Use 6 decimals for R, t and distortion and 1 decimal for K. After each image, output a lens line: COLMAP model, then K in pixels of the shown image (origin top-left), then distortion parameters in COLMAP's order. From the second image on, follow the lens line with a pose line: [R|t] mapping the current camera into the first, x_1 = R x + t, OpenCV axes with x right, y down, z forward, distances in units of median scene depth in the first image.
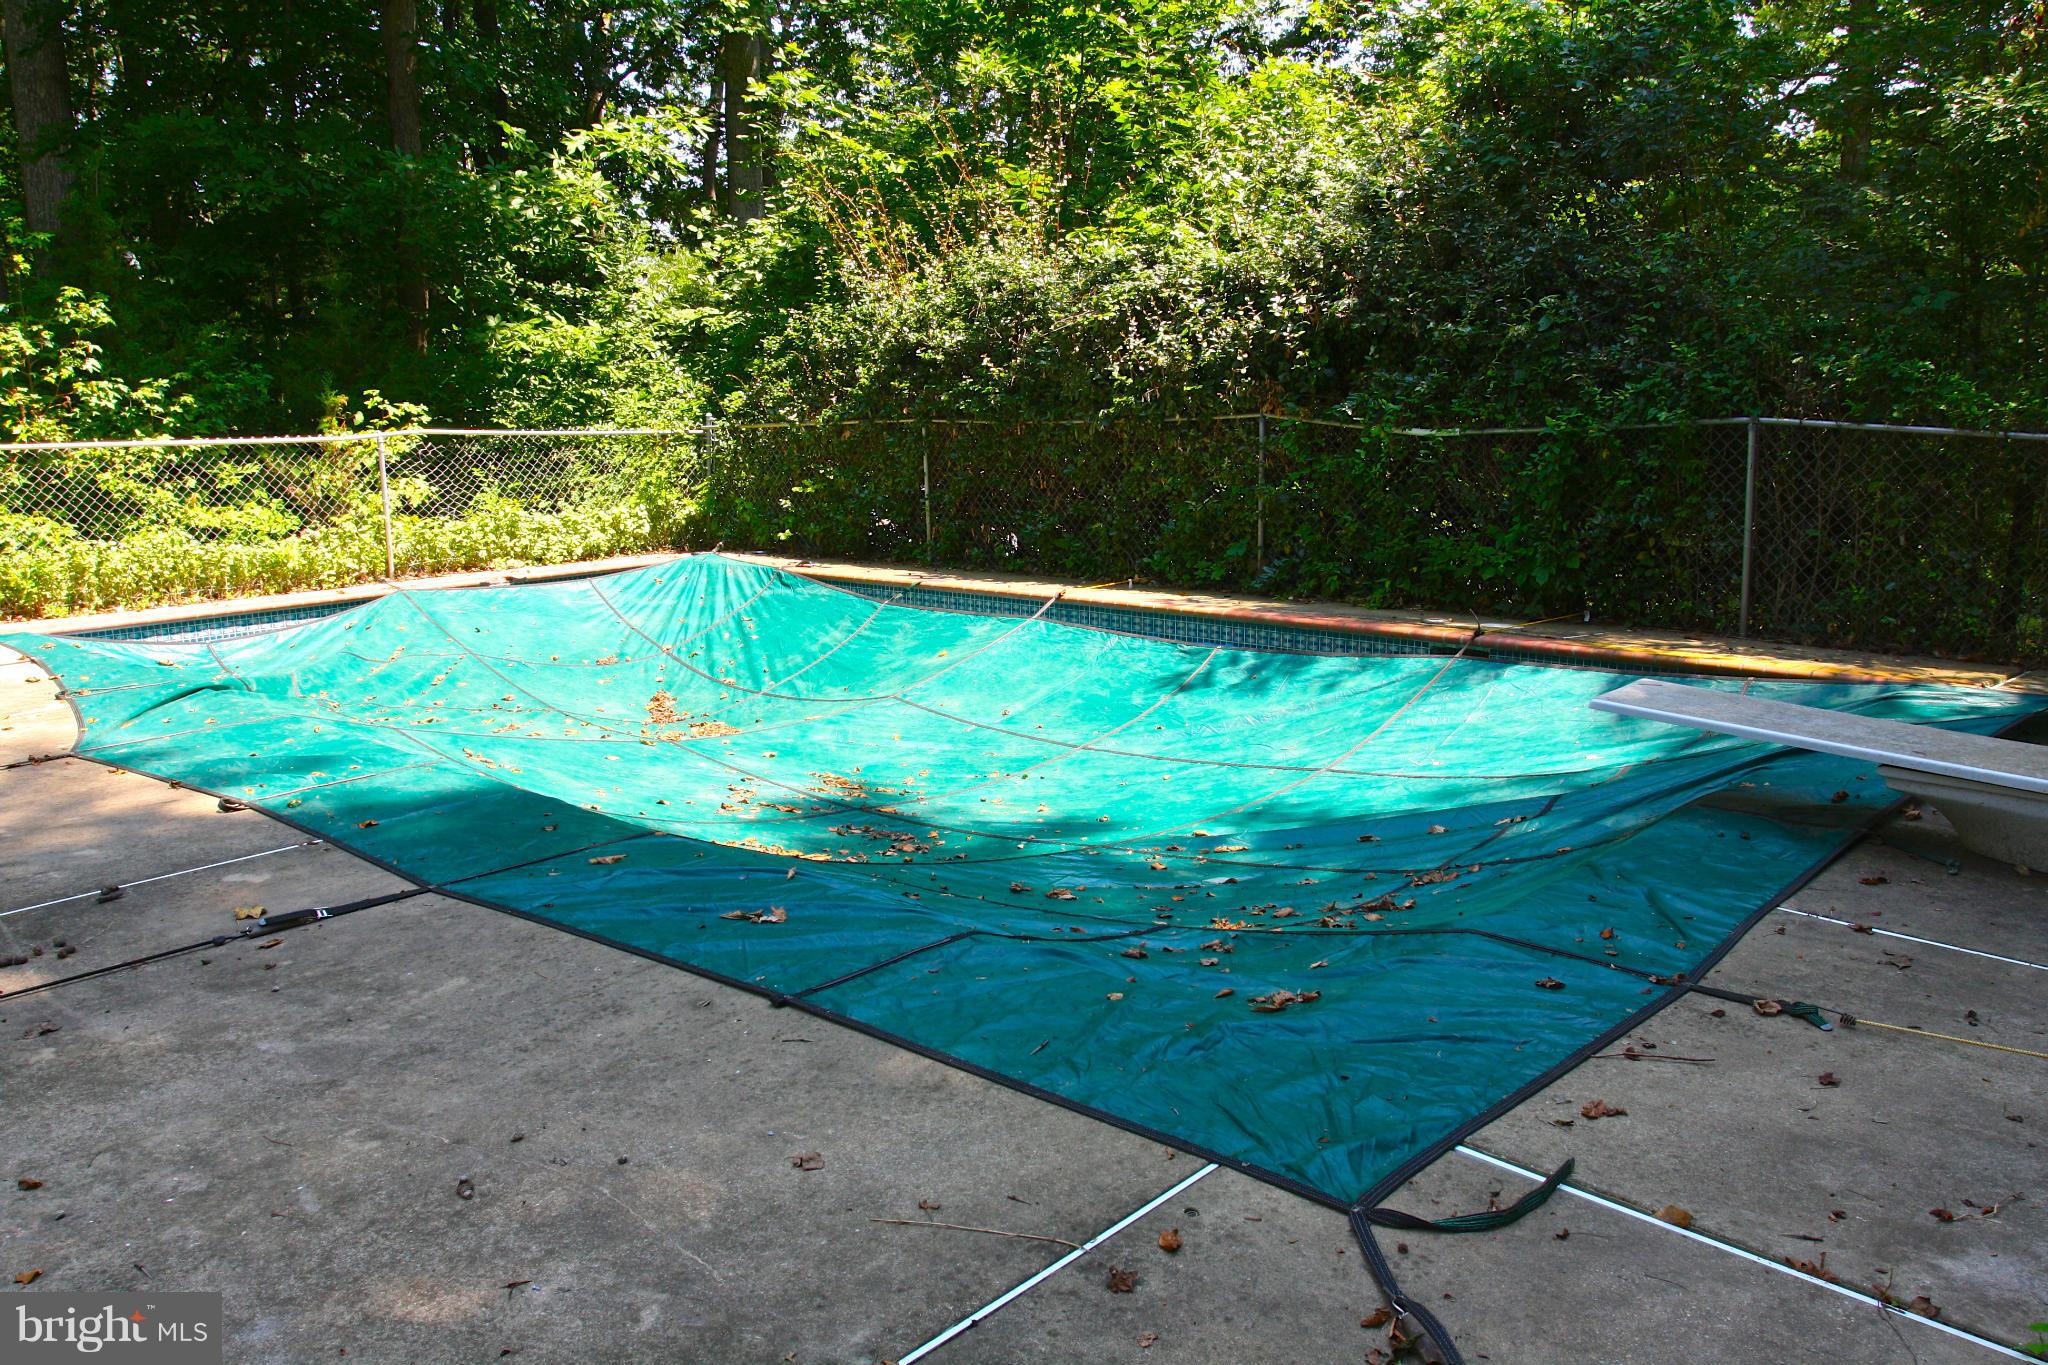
lens RADIAL K [[1609.9, 0, 1024.0], [0, 1609.9, 682.5], [0, 0, 1]] dist [-0.079473, 0.052001]
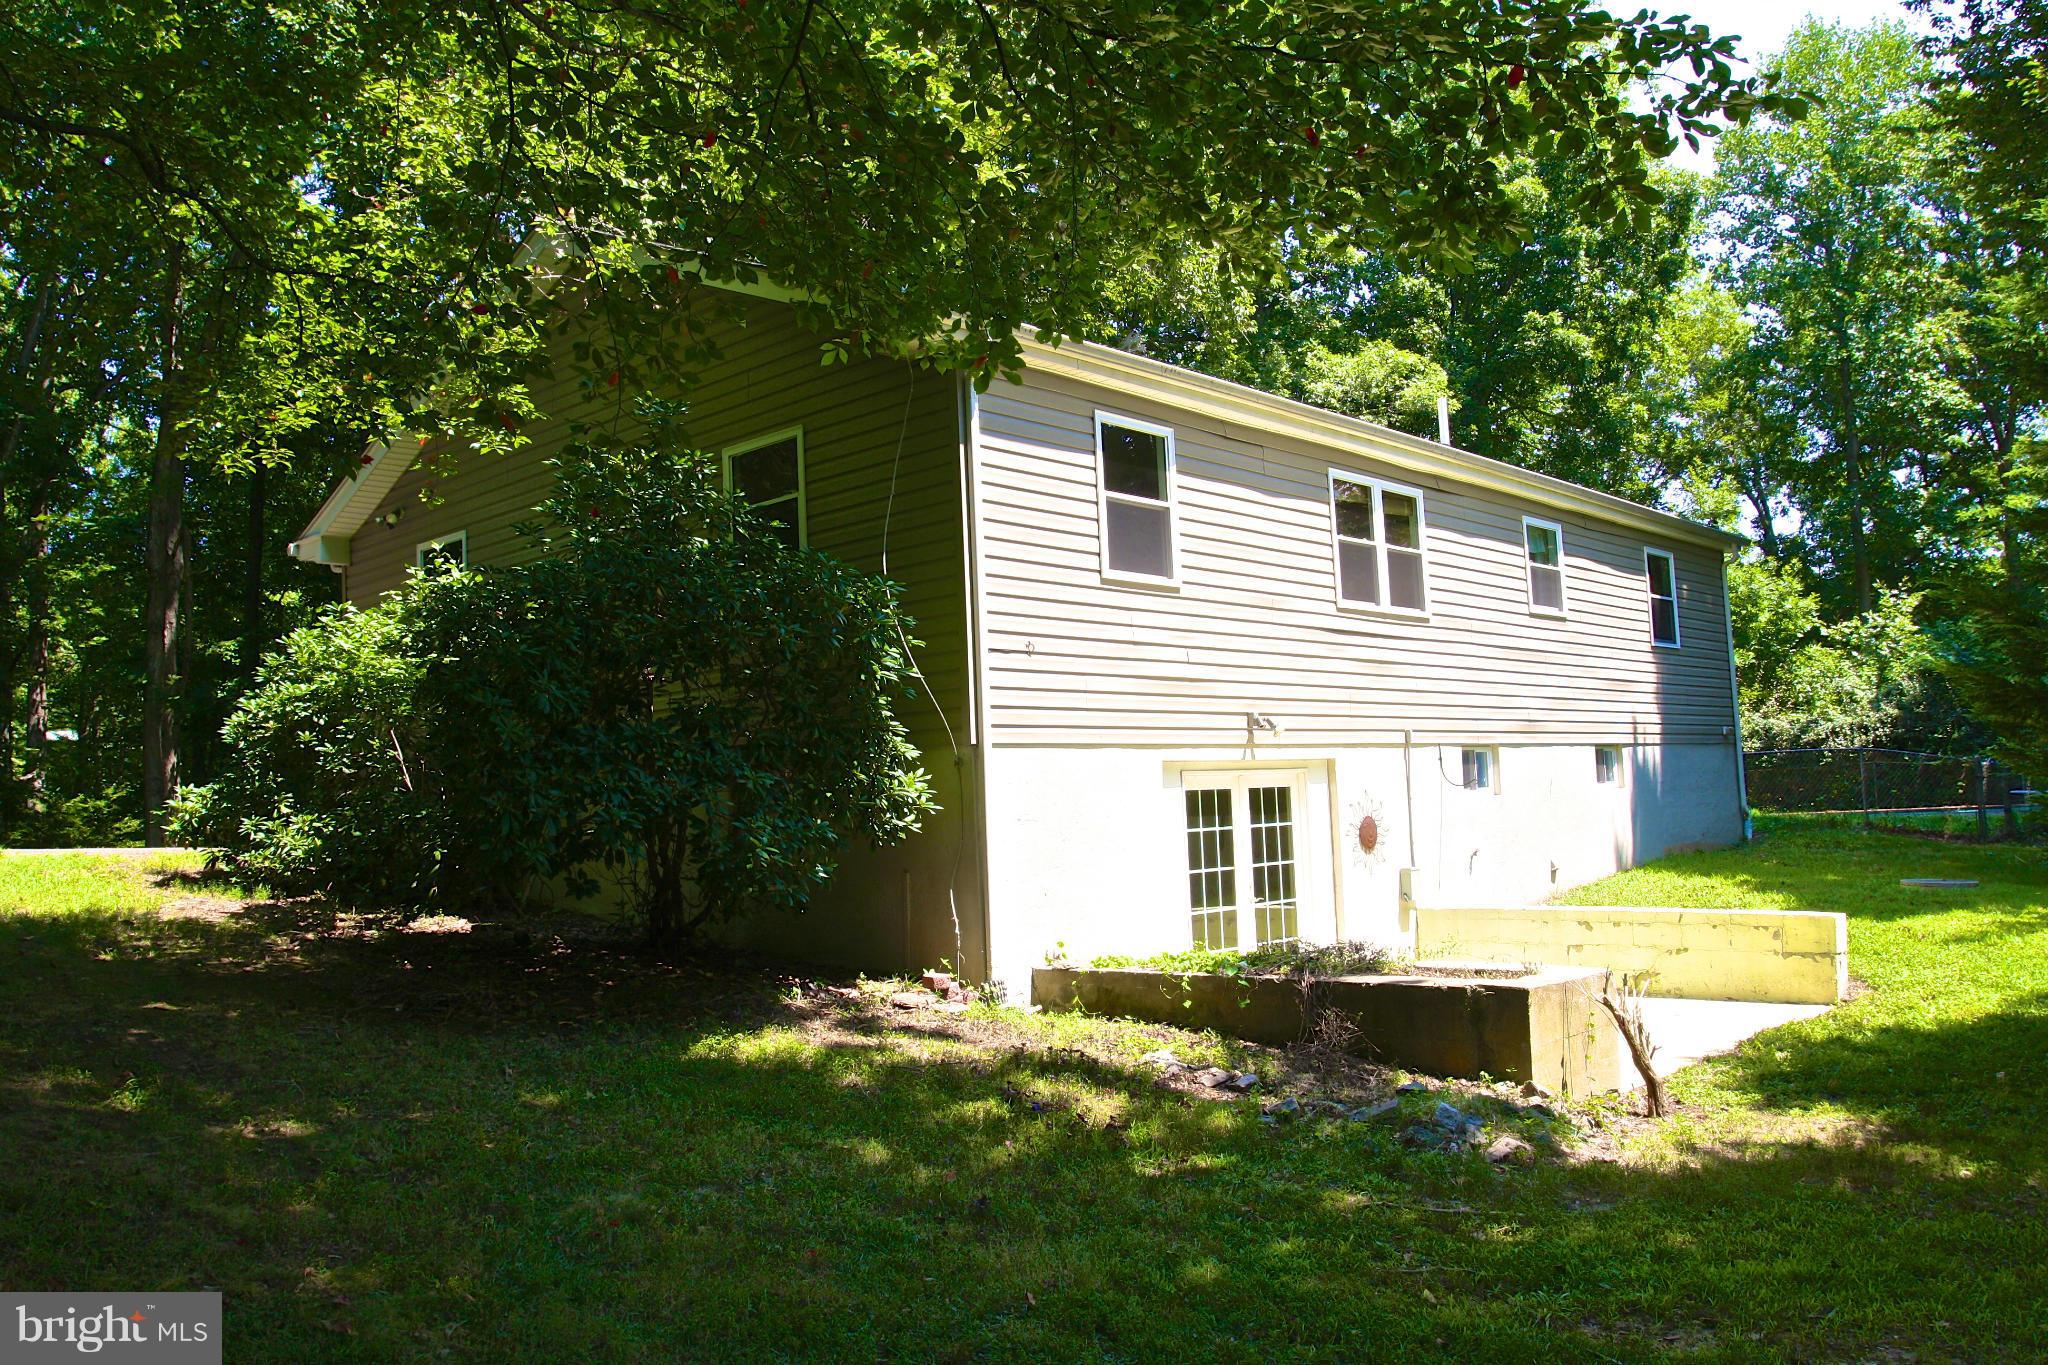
lens RADIAL K [[1609.9, 0, 1024.0], [0, 1609.9, 682.5], [0, 0, 1]] dist [-0.079473, 0.052001]
pose [[0.995491, -0.037972, -0.086923, -1.388087], [0.013614, 0.964085, -0.265244, 0.559319], [0.093873, 0.262865, 0.960255, -2.549387]]
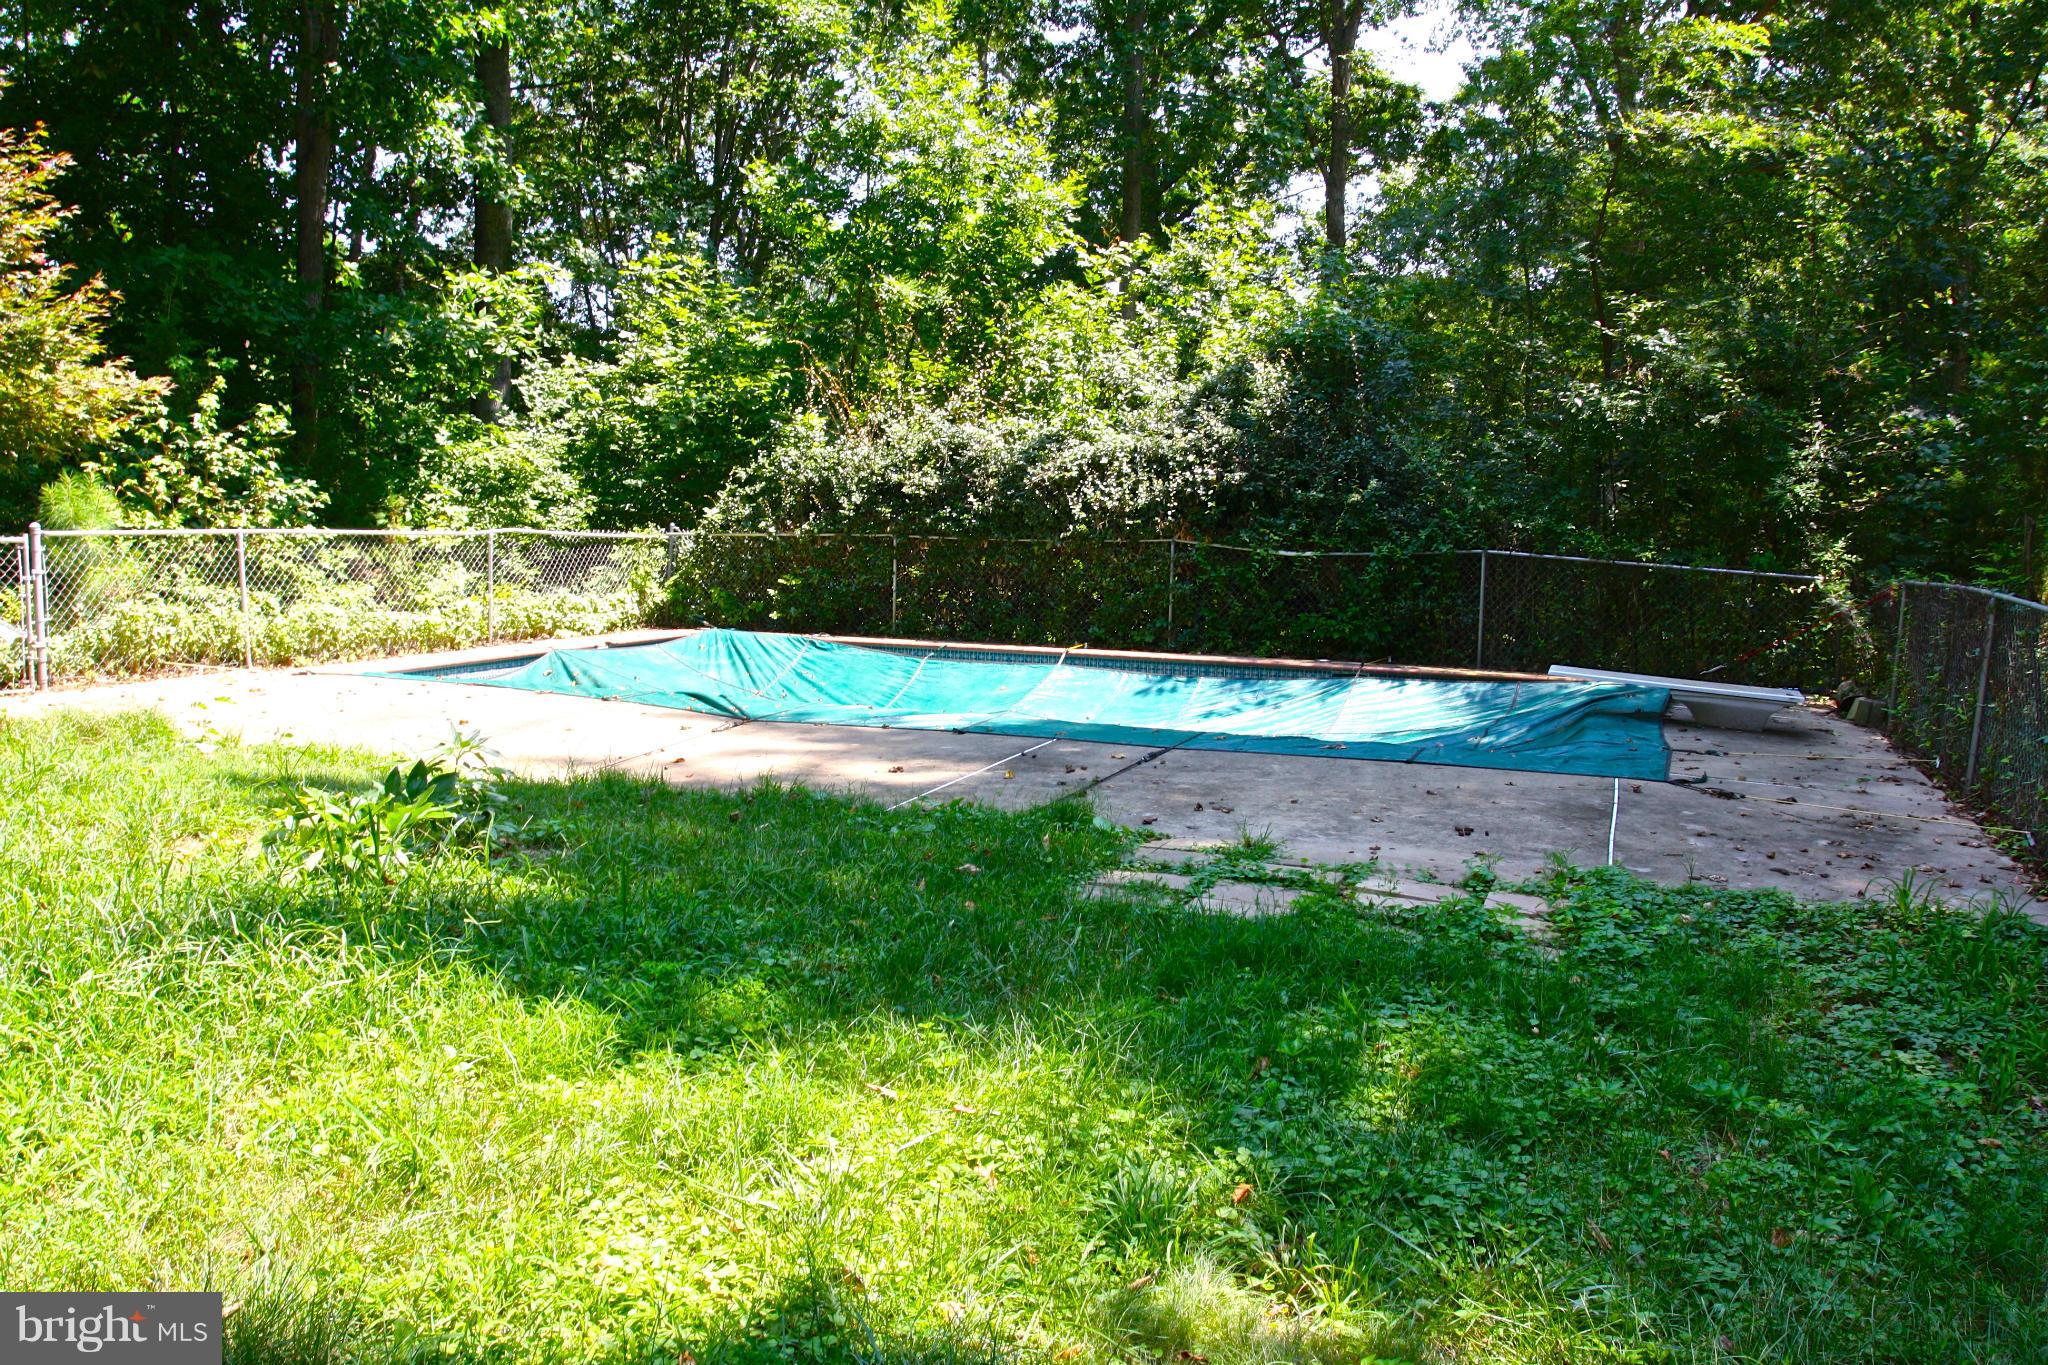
lens RADIAL K [[1609.9, 0, 1024.0], [0, 1609.9, 682.5], [0, 0, 1]] dist [-0.079473, 0.052001]
pose [[0.922767, -0.001961, 0.385353, -0.583752], [0.030052, 0.997308, -0.066888, 0.075521], [-0.384184, 0.073302, 0.920342, -0.397495]]
